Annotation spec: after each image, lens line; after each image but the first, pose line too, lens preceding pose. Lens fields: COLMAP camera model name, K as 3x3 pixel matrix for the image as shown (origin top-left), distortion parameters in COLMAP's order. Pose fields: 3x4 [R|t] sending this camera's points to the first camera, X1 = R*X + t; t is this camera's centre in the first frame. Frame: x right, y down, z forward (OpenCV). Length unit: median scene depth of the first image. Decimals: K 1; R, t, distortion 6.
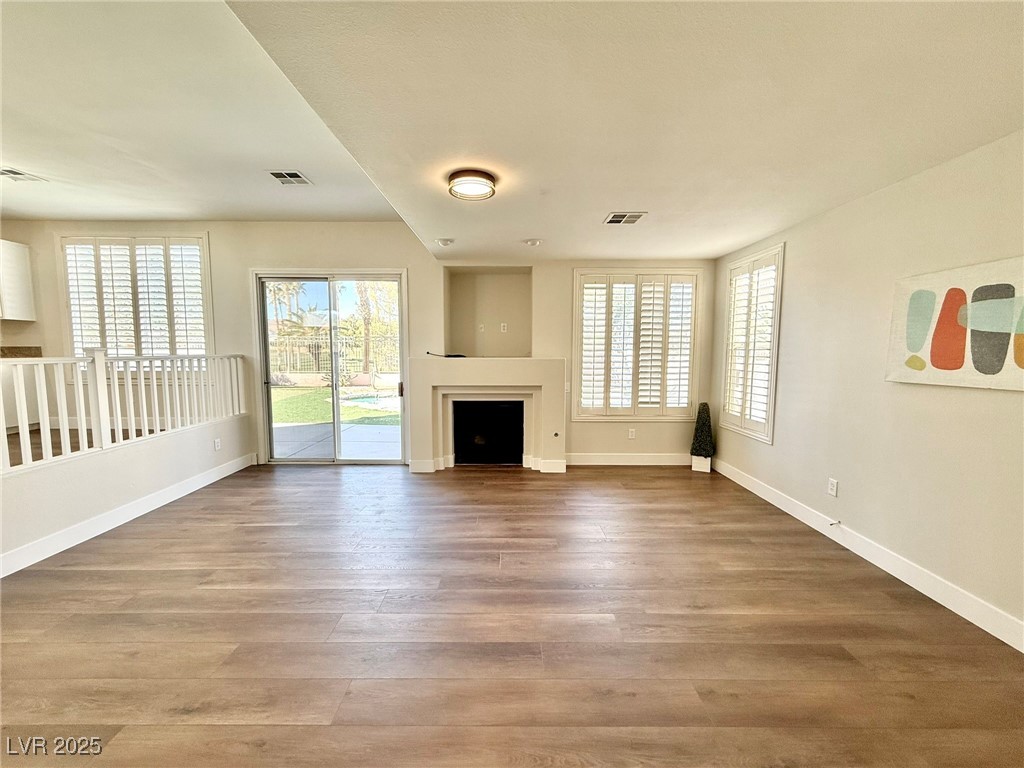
lens RADIAL K [[409.9, 0, 512.0], [0, 409.9, 384.0], [0, 0, 1]] dist [-0.000406, 0.000182]
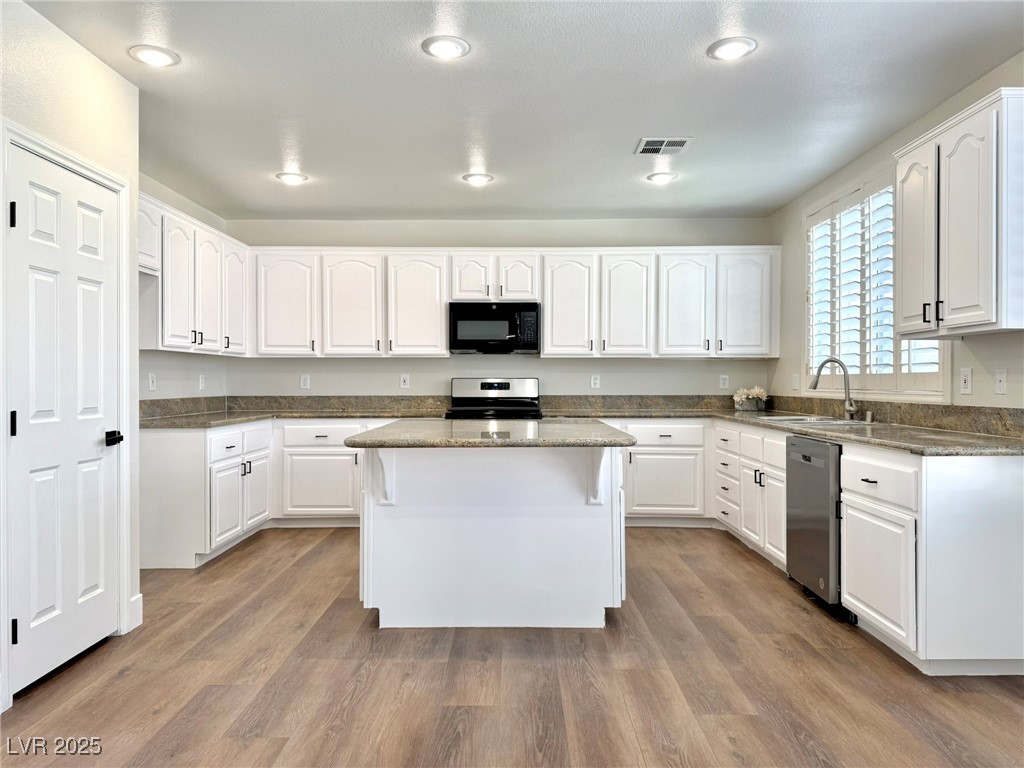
lens RADIAL K [[714.7, 0, 512.0], [0, 714.7, 384.0], [0, 0, 1]] dist [0.158569, -0.265580]
pose [[-0.009628, 0.001498, -0.999953, -0.607678], [-0.081842, 0.996643, 0.002281, -0.077321], [0.996599, 0.081860, -0.009473, 0.581973]]
